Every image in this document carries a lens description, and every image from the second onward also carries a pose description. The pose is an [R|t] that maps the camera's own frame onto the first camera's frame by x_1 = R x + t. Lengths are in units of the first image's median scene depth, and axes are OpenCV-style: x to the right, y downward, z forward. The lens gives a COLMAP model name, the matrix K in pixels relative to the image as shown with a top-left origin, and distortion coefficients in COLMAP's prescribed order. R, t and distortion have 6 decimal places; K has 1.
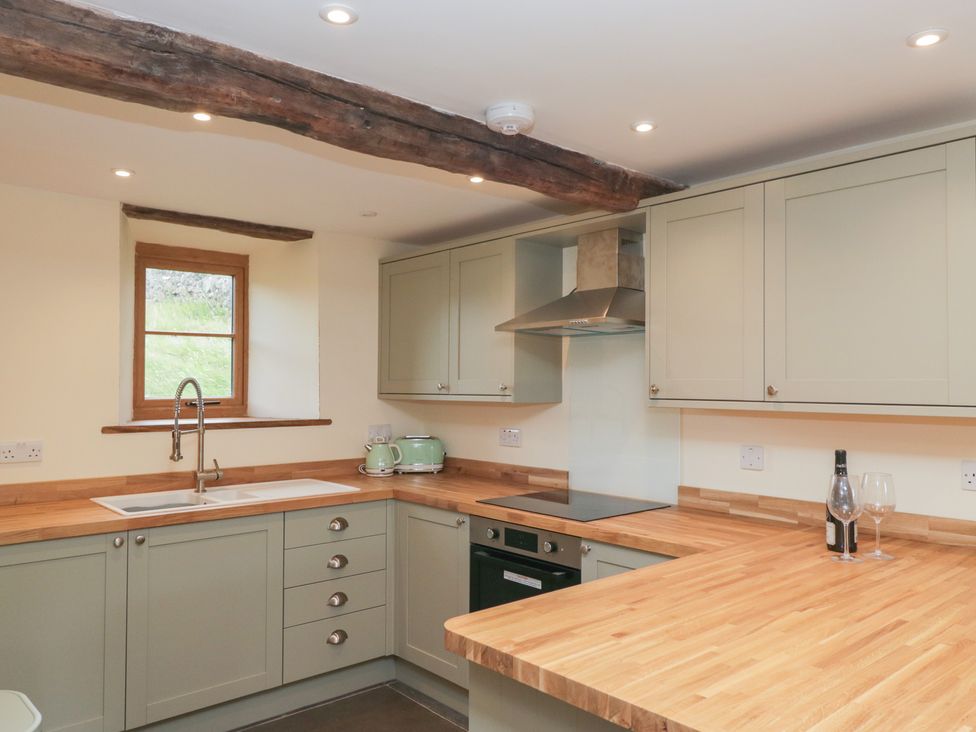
lens RADIAL K [[743.8, 0, 485.3], [0, 743.8, 368.6], [0, 0, 1]] dist [0.011363, 0.007189]
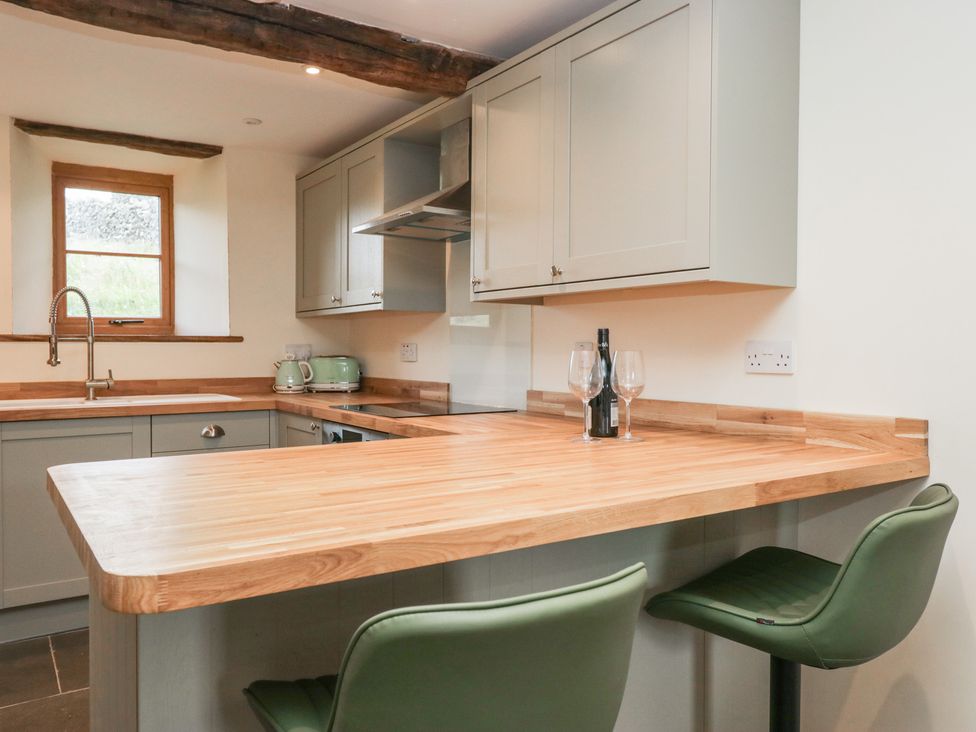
lens RADIAL K [[774.6, 0, 491.0], [0, 774.6, 360.5], [0, 0, 1]] dist [0.007754, -0.001274]
pose [[0.990664, 0.001007, -0.136320, 0.328662], [0.004118, 0.999295, 0.037307, 0.078576], [0.136262, -0.037520, 0.989962, 0.022253]]
